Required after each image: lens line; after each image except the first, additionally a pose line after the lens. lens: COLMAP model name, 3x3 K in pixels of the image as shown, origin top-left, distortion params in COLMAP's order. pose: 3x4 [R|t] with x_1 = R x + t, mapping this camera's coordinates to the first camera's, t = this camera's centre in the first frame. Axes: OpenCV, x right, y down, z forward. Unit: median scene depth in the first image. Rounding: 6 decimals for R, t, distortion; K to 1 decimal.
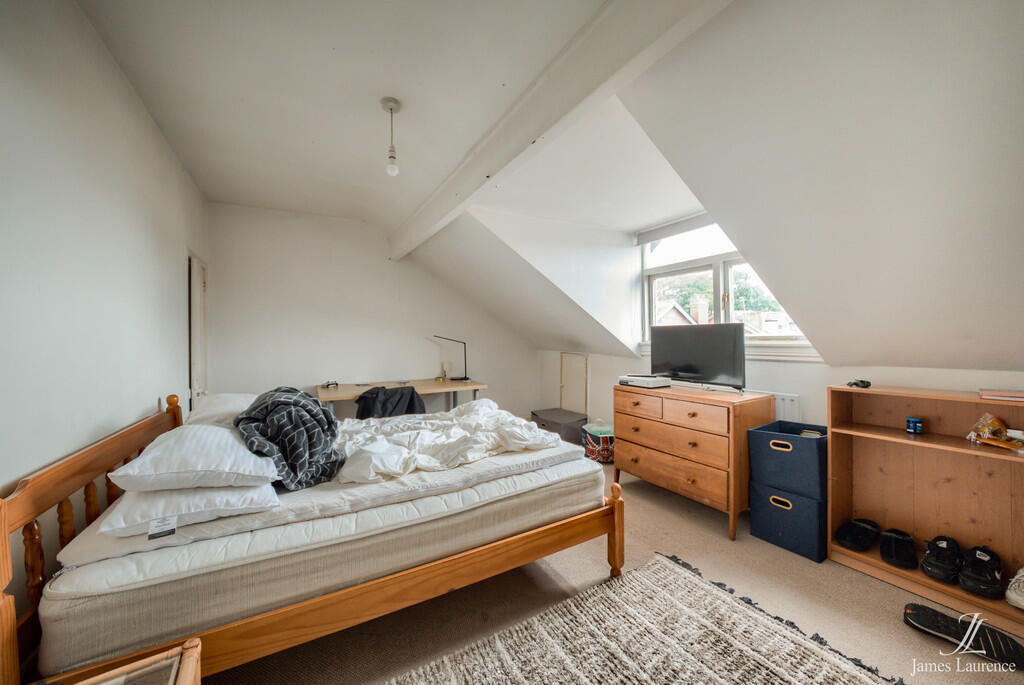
lens RADIAL K [[361.5, 0, 507.6], [0, 361.5, 335.6], [0, 0, 1]] dist [-0.013474, -0.000031]
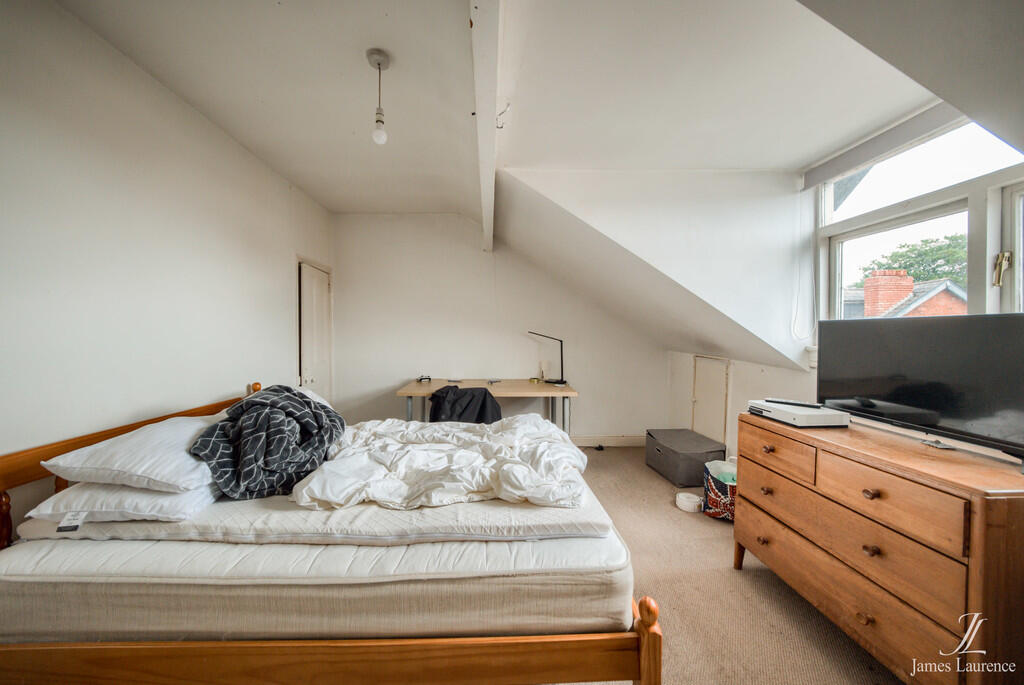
lens RADIAL K [[359.3, 0, 510.1], [0, 359.3, 338.2], [0, 0, 1]] dist [-0.029809, 0.006505]
pose [[0.887069, 0.018223, -0.461278, 0.279445], [-0.006772, 0.999627, 0.026466, -0.011208], [0.461588, -0.020353, 0.886861, 0.326021]]
